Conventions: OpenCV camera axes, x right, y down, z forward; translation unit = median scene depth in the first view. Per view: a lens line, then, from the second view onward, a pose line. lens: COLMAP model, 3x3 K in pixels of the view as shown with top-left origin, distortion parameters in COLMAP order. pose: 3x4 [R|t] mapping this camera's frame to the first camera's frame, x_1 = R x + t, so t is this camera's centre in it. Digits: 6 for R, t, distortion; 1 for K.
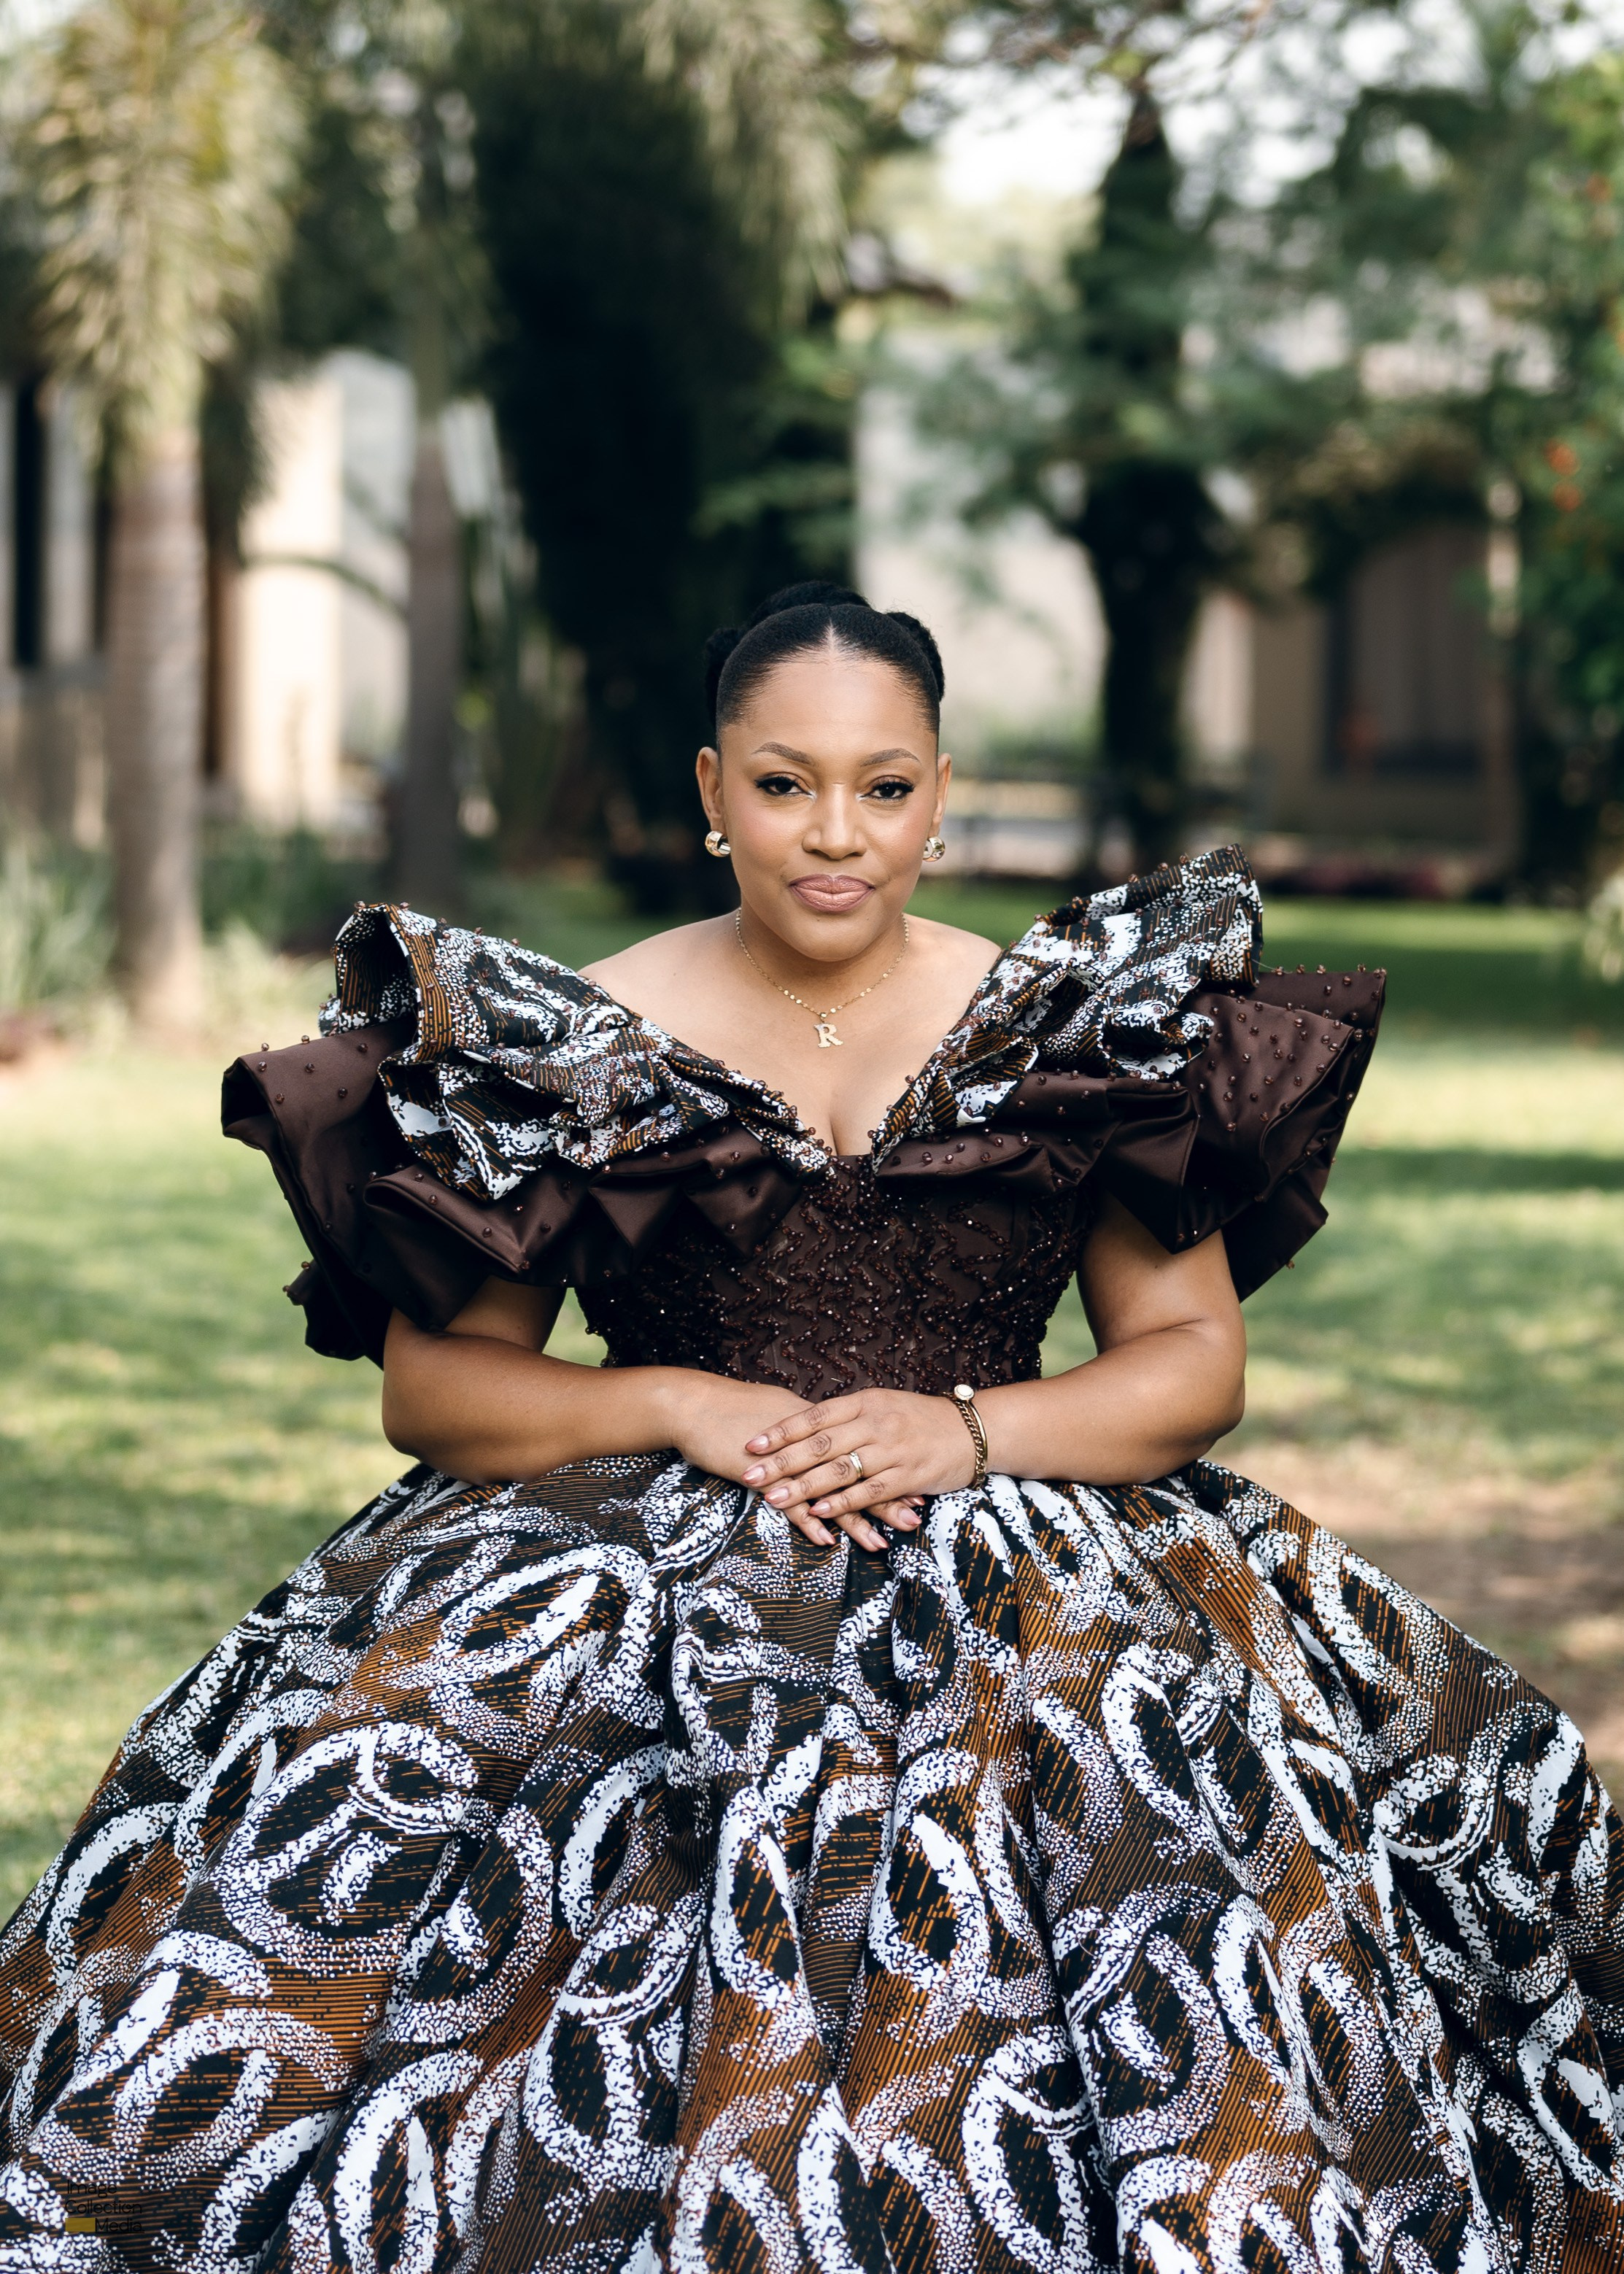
lens RADIAL K [[5156.5, 0, 793.3], [0, 5156.5, 1116.2], [0, 0, 1]] dist [-0.153551, 0.000000]
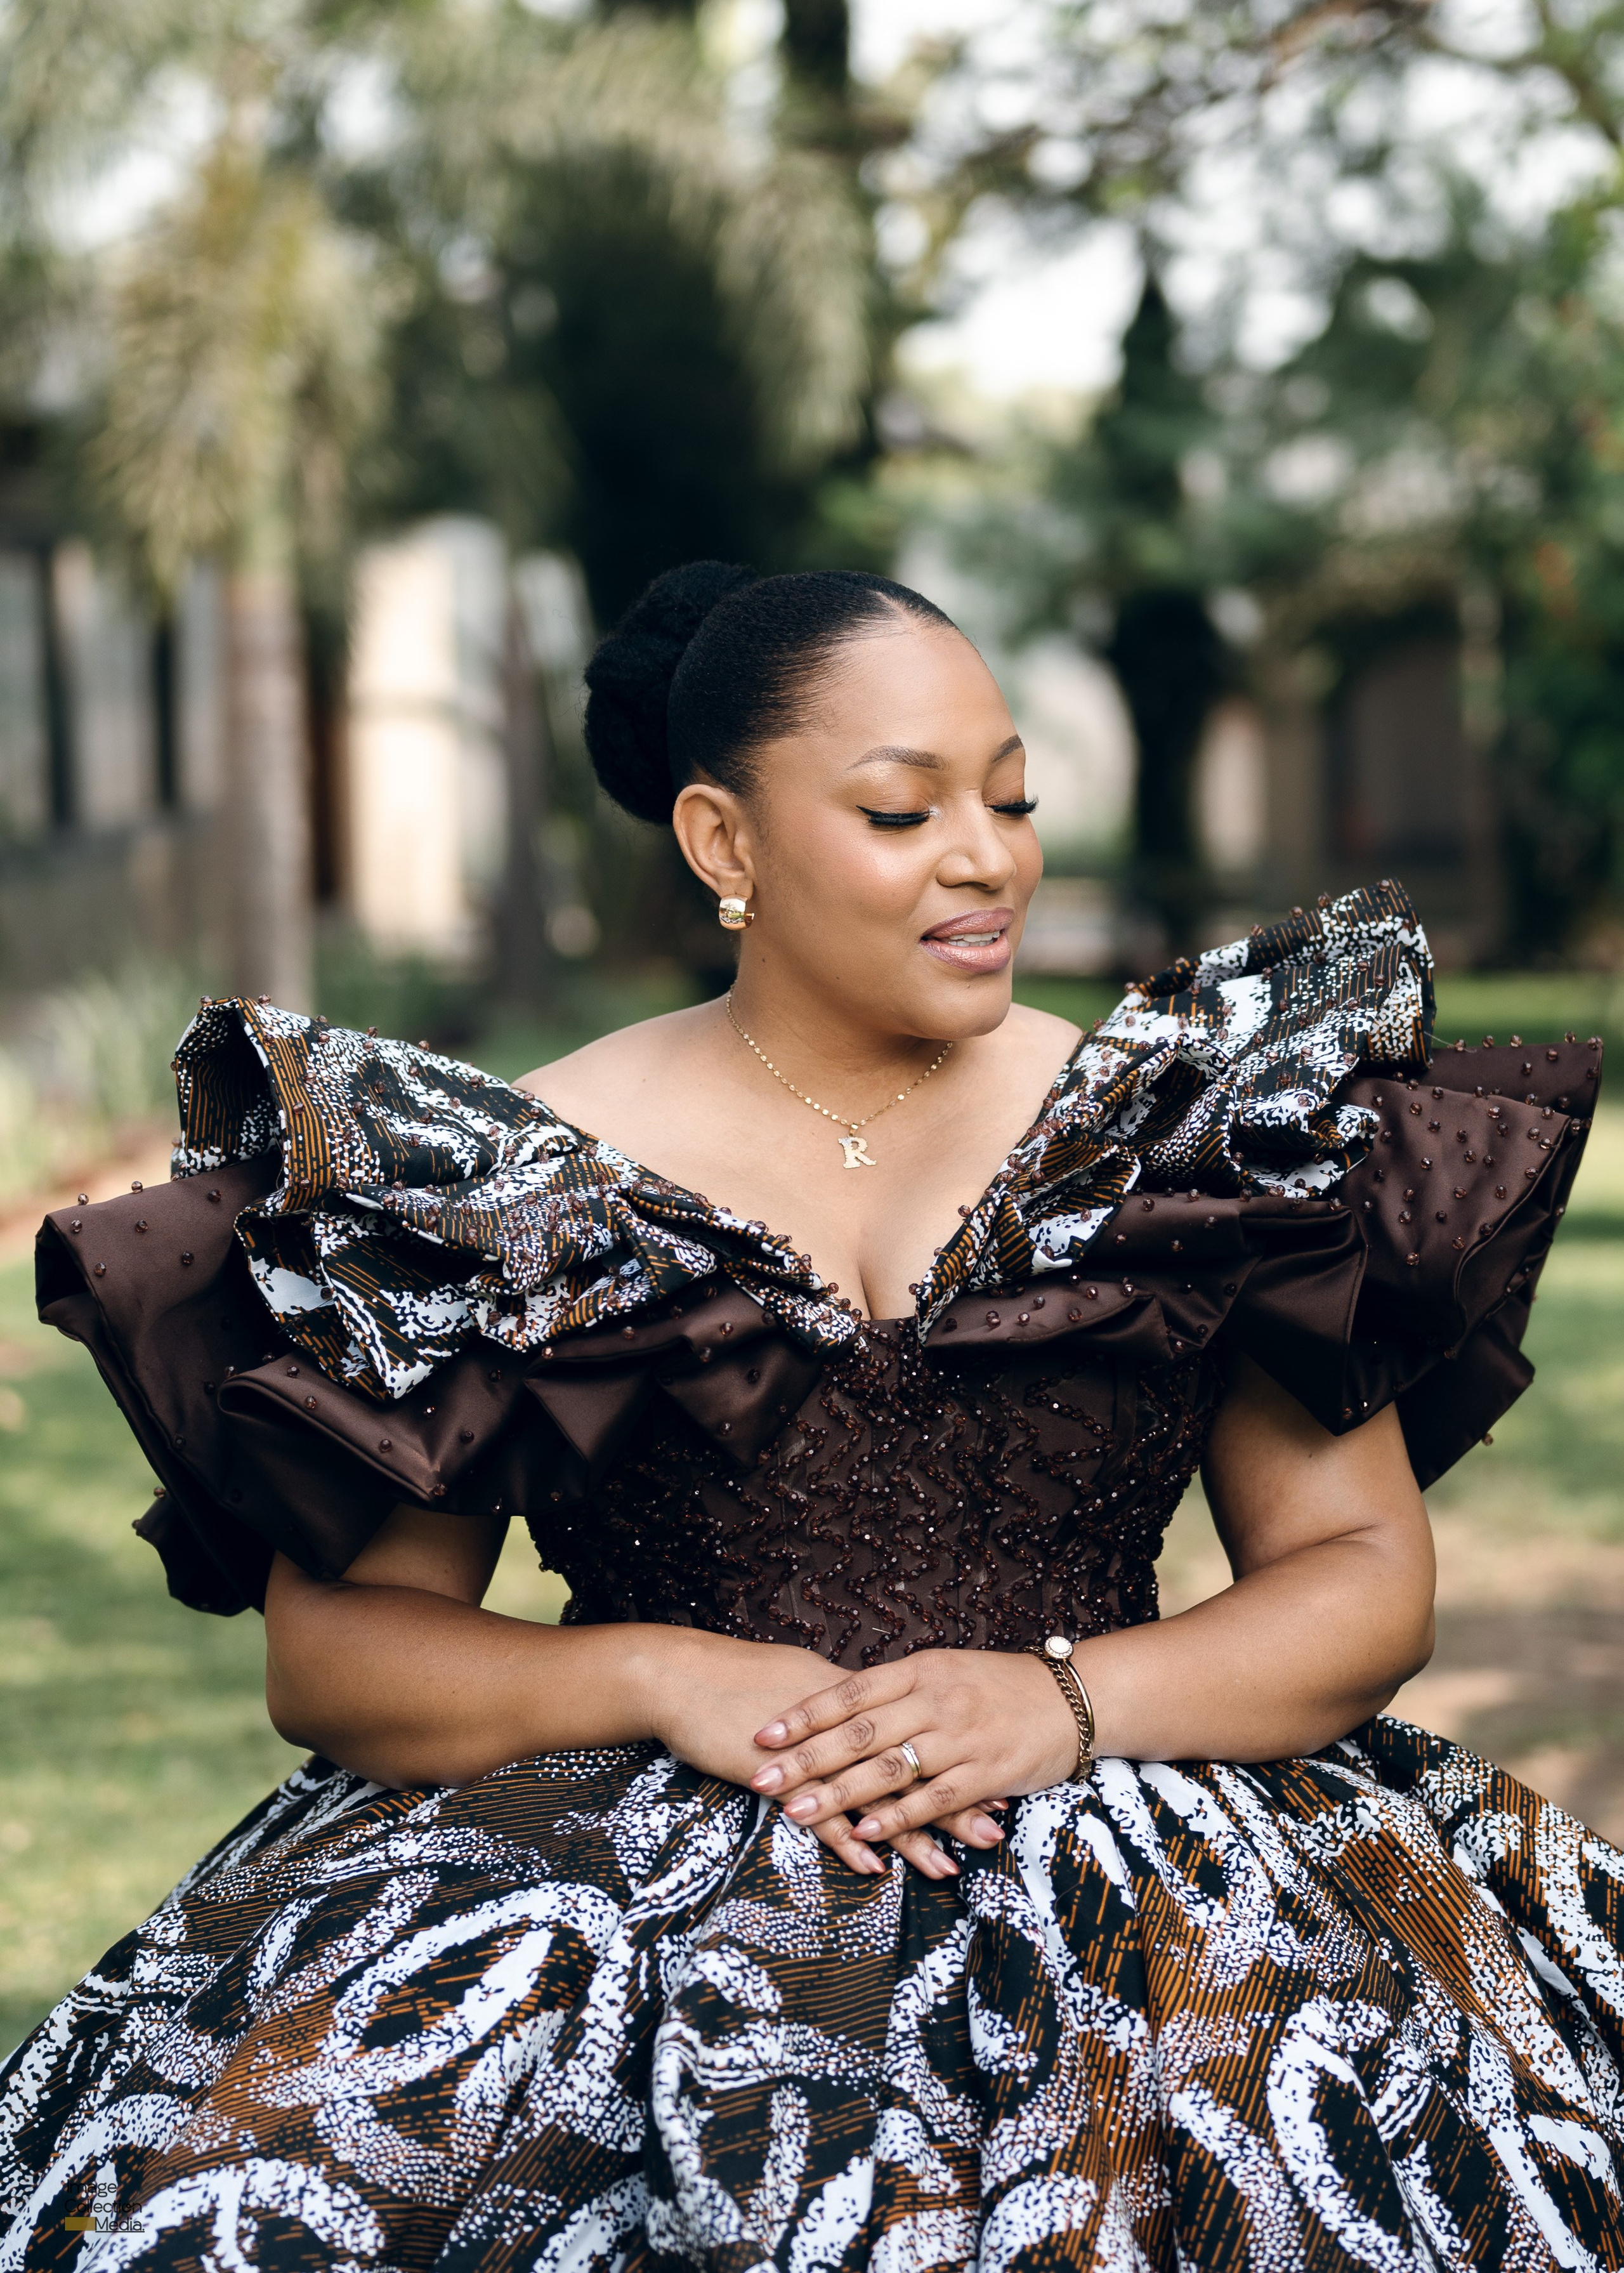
lens RADIAL K [[4572.4, 0, 825.5], [0, 4572.4, 1140.9], [0, 0, 1]] dist [-0.165935, 0.000000]
pose [[0.999323, -0.035675, -0.008959, 0.009102], [0.035578, 0.999308, -0.010813, -0.011081], [0.009338, 0.010487, 0.999901, 0.362503]]
